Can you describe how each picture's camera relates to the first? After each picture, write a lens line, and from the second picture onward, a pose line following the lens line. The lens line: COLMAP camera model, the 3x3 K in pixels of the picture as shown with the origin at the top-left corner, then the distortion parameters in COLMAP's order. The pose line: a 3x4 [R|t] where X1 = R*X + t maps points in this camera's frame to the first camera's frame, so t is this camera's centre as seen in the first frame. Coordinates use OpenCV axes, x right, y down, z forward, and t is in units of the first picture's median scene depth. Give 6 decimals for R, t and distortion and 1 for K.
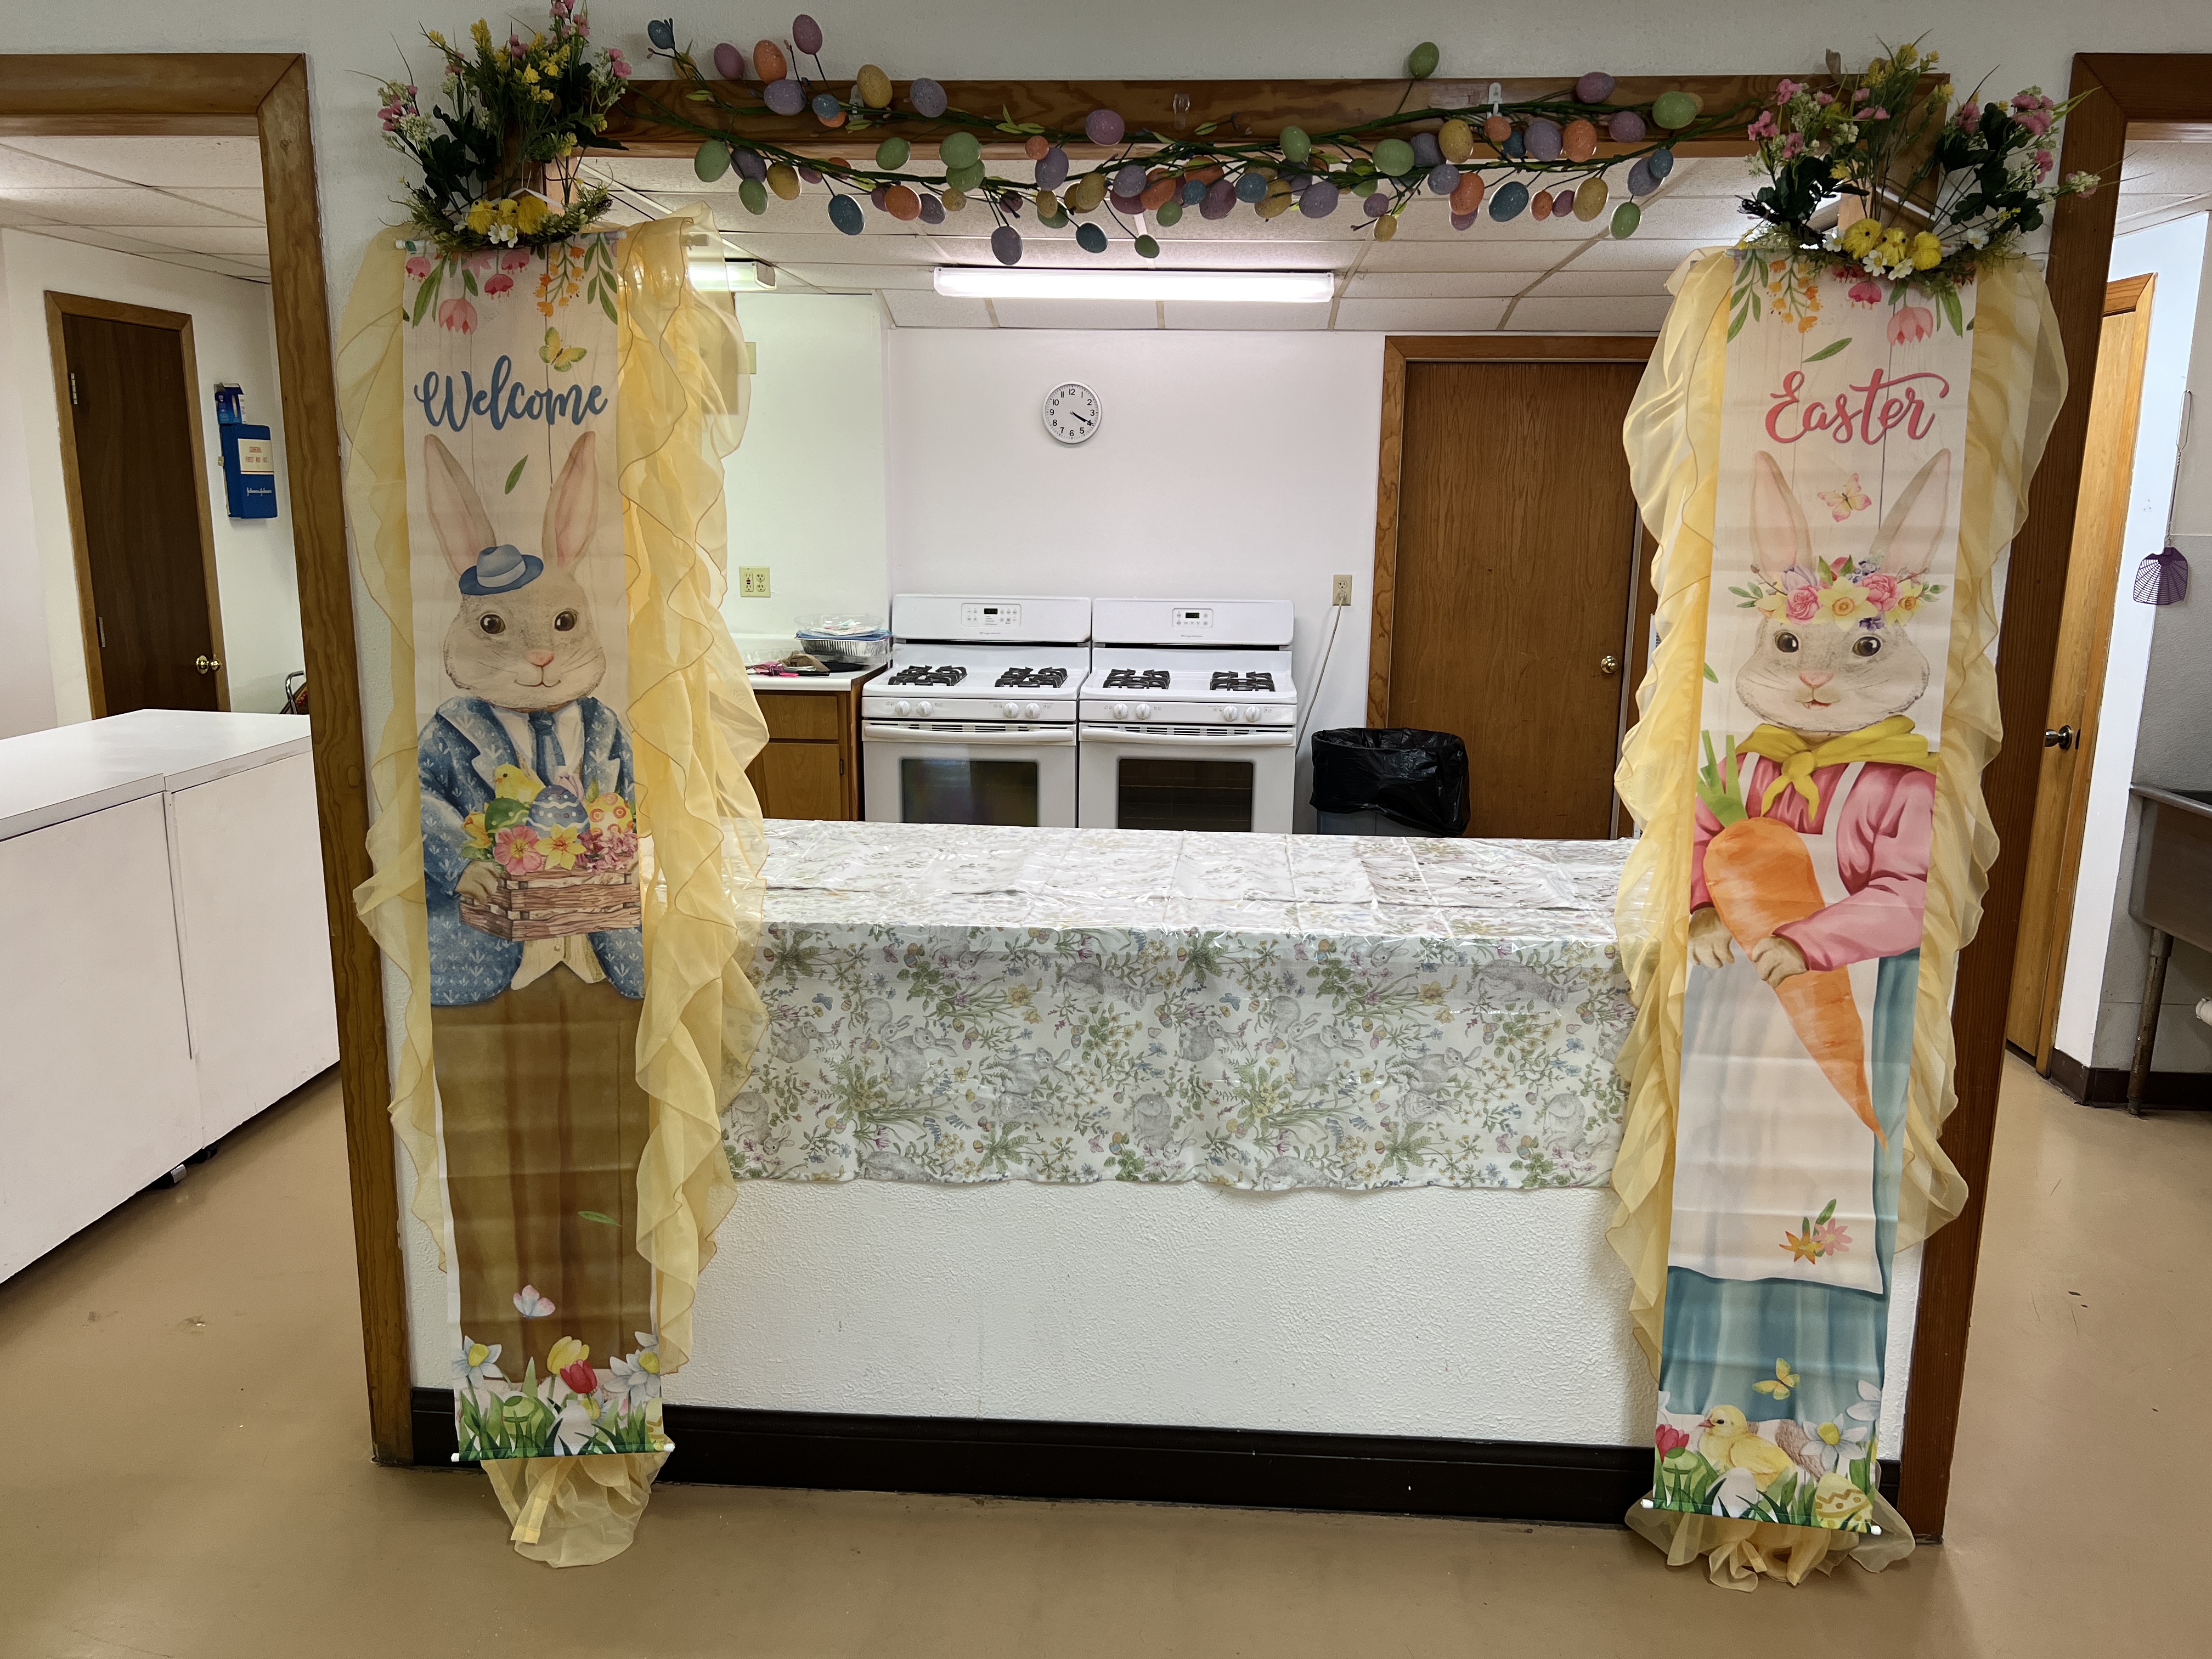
lens RADIAL K [[1668.8, 0, 1094.6], [0, 1668.8, 850.5], [0, 0, 1]] dist [0.031969, -0.035815]
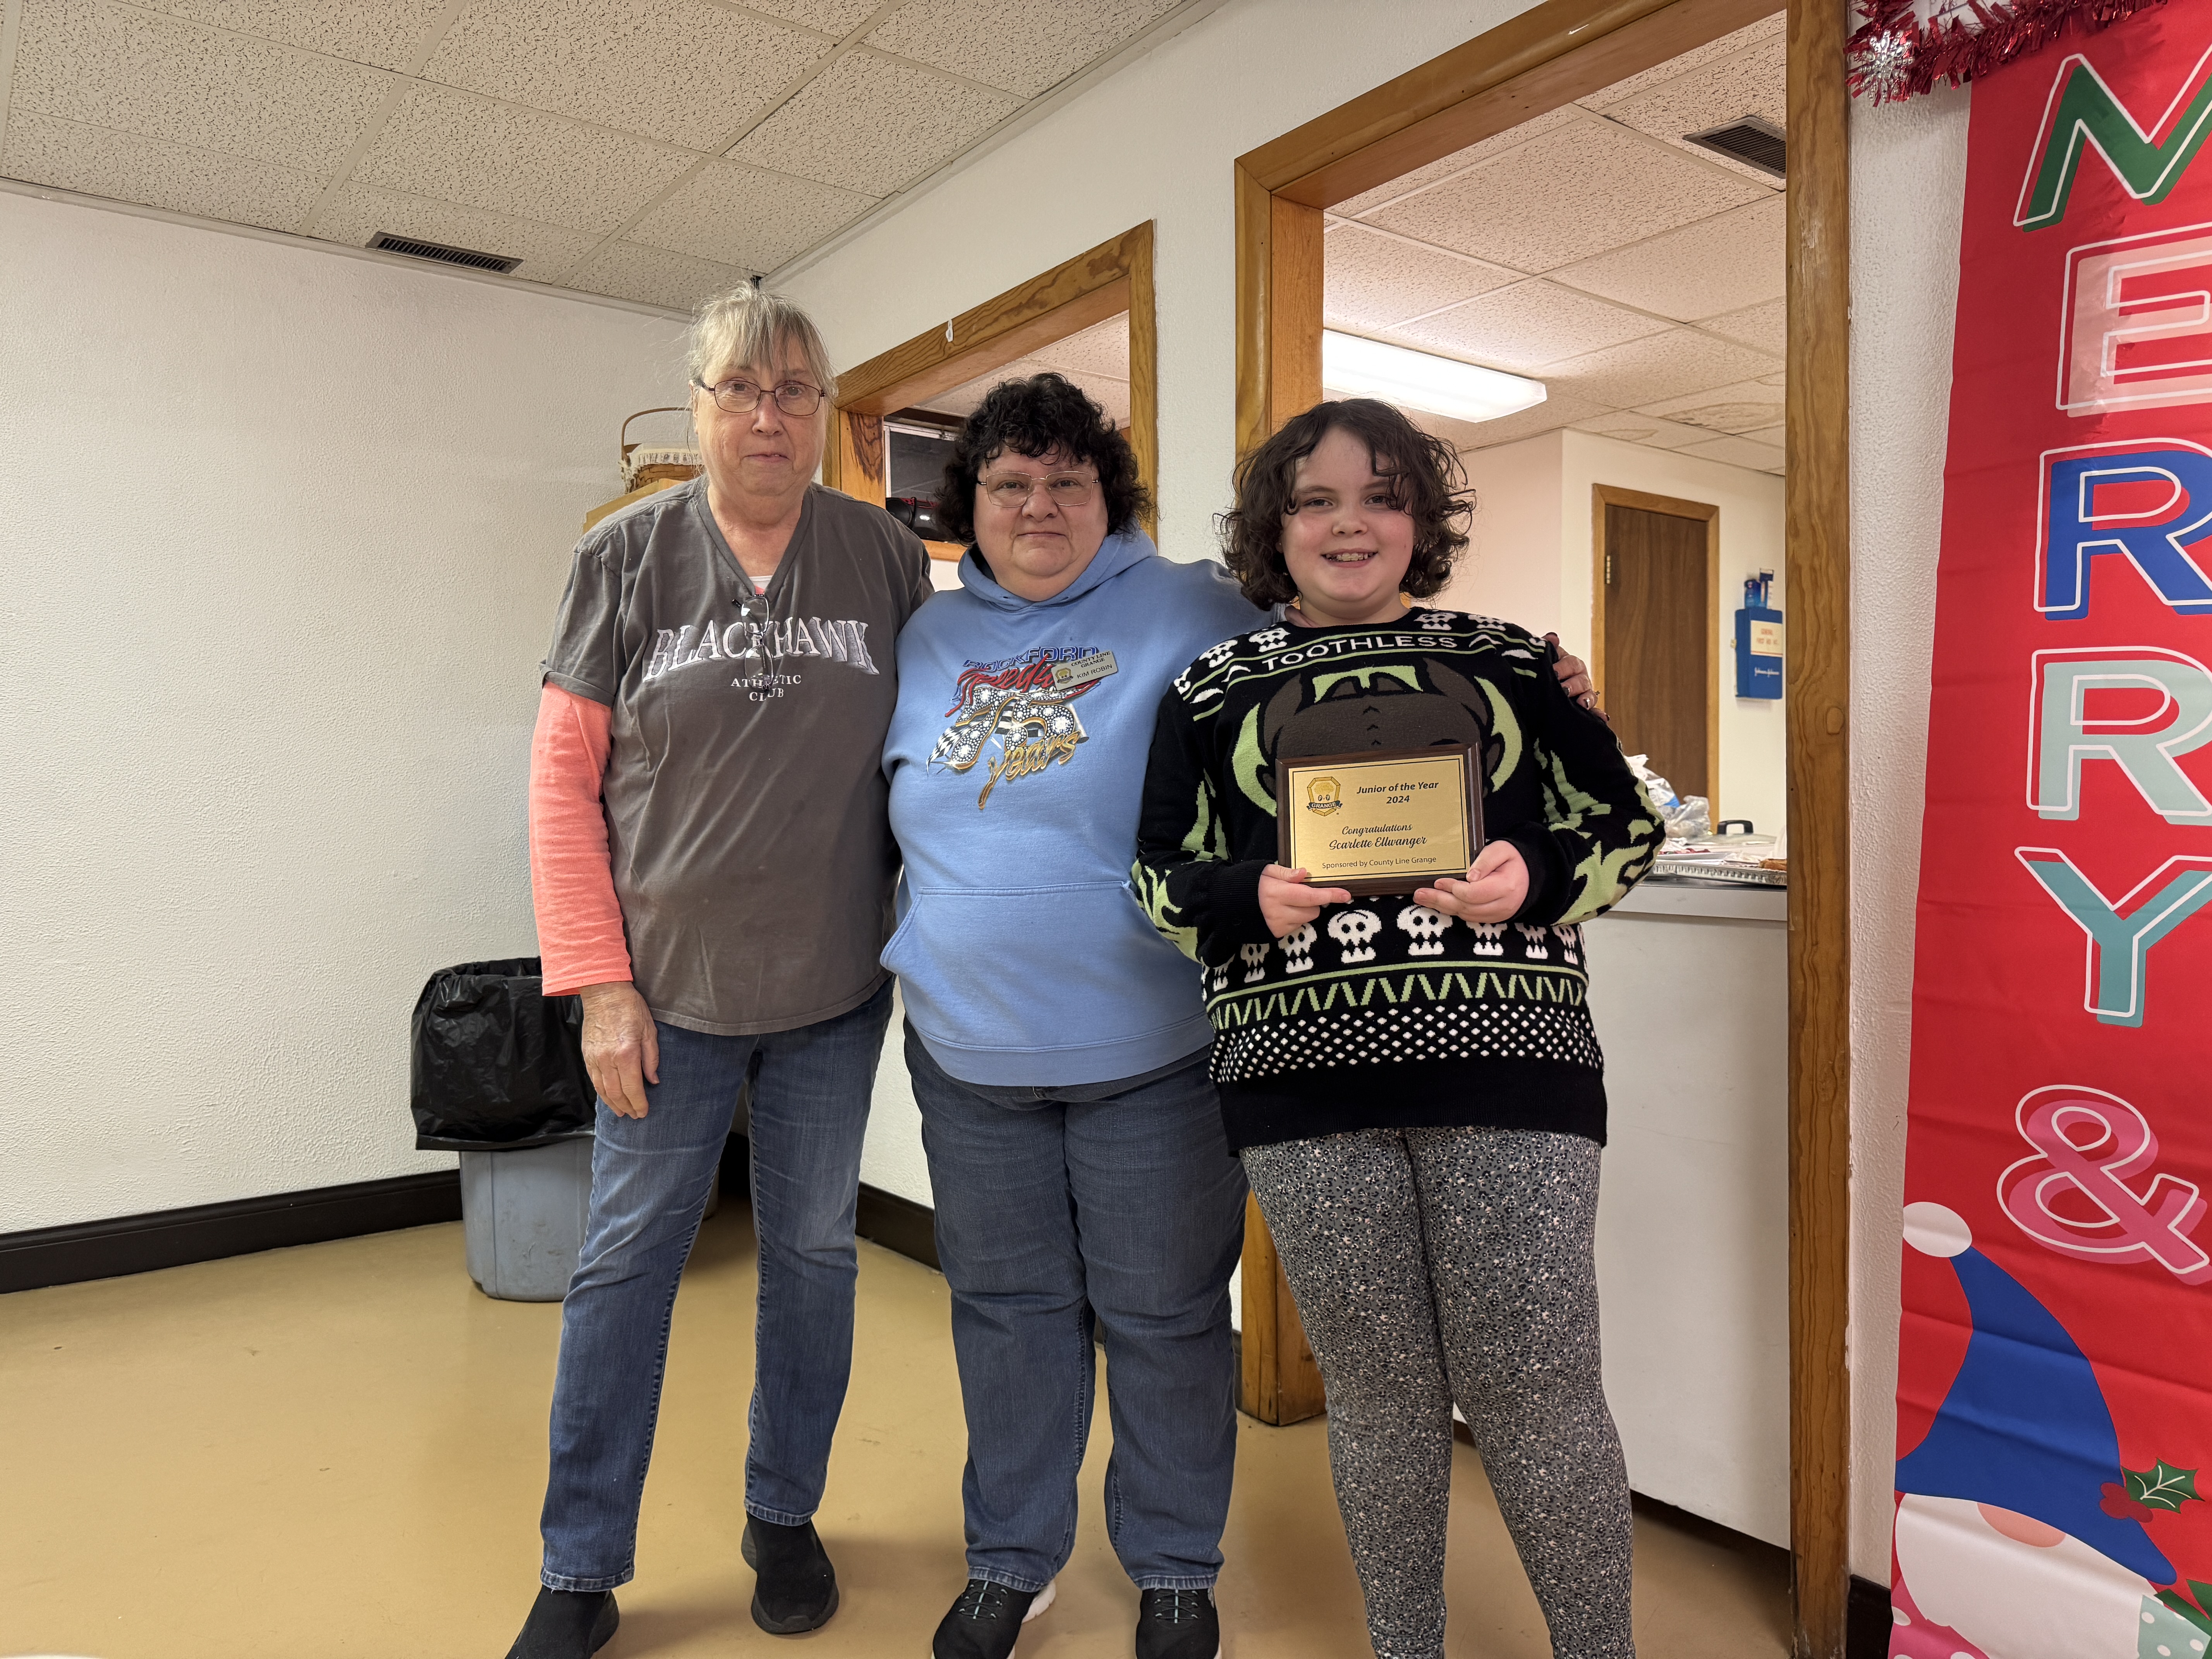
lens RADIAL K [[1589.5, 0, 1117.6], [0, 1589.5, 839.7], [0, 0, 1]] dist [0.008629, -0.003552]
pose [[0.663755, -0.006321, -0.747923, -0.050733], [-0.140735, 0.981048, -0.133188, 0.076230], [0.734590, 0.193664, 0.650286, 0.132646]]
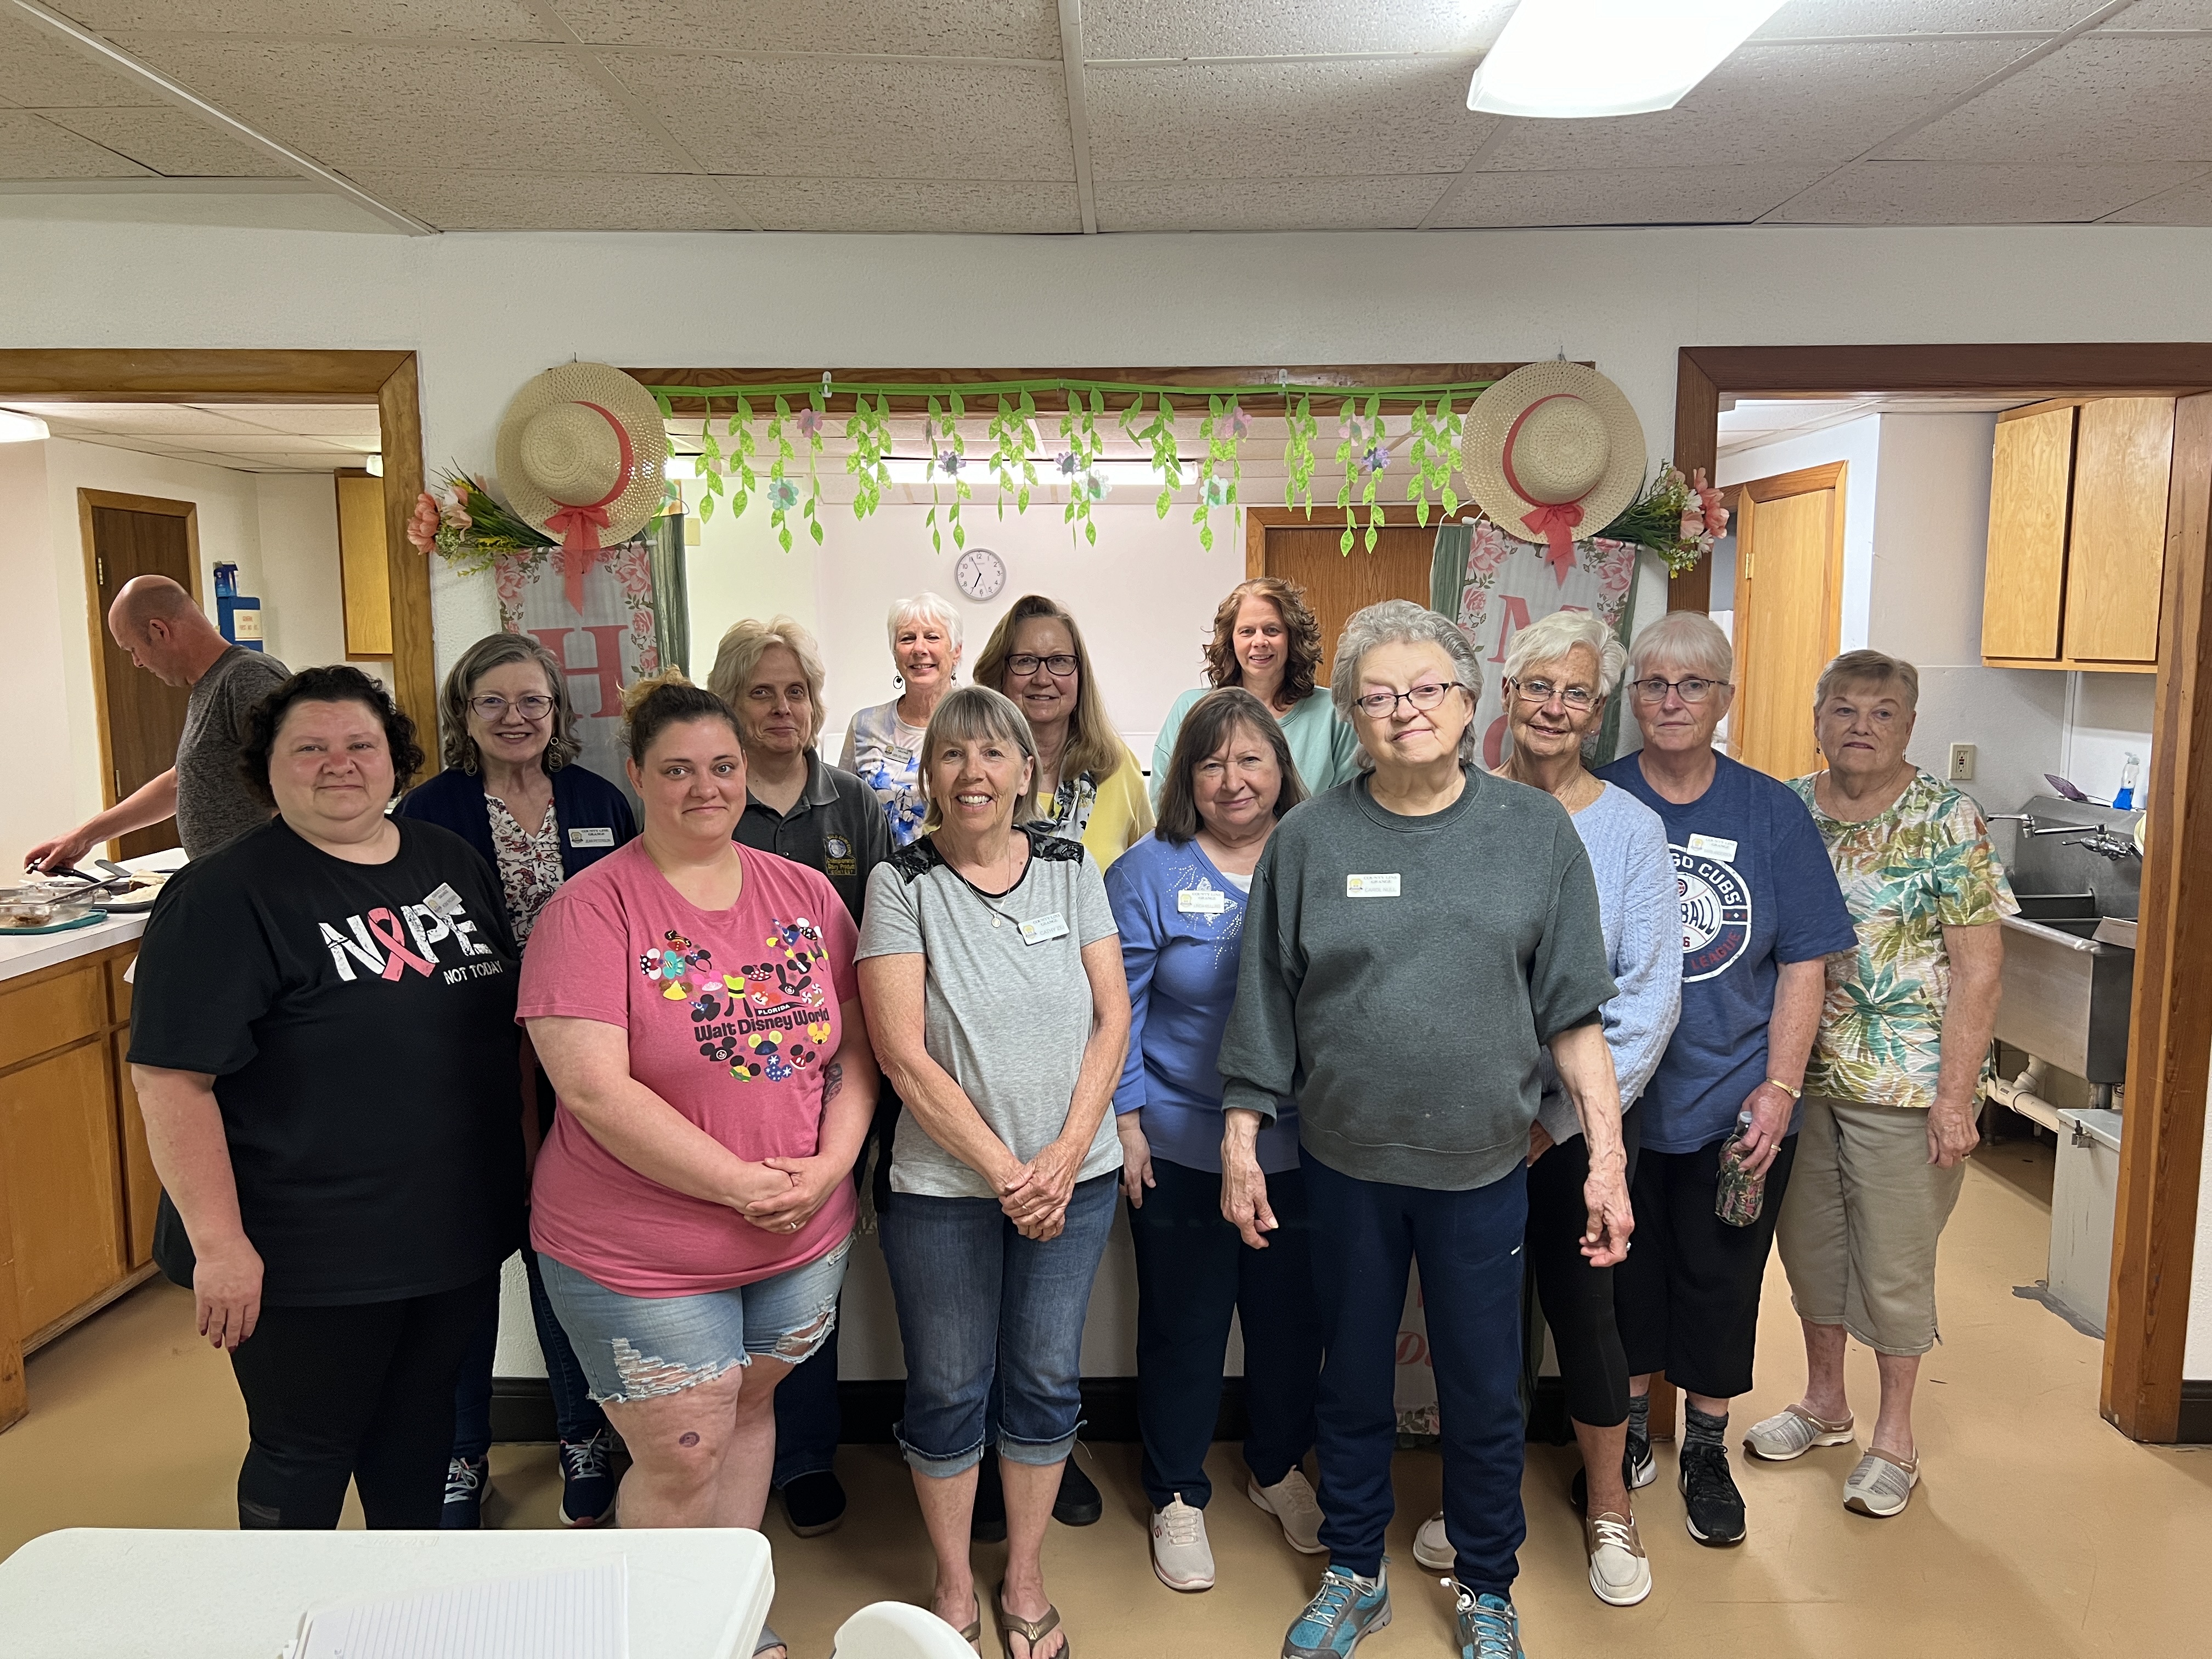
lens RADIAL K [[1668.8, 0, 1104.4], [0, 1668.8, 834.9], [0, 0, 1]] dist [0.031969, -0.035815]
pose [[0.997788, -0.024225, 0.061910, -0.003366], [0.029632, 0.995682, -0.087977, 0.023129], [-0.059511, 0.089617, 0.994197, -0.153519]]
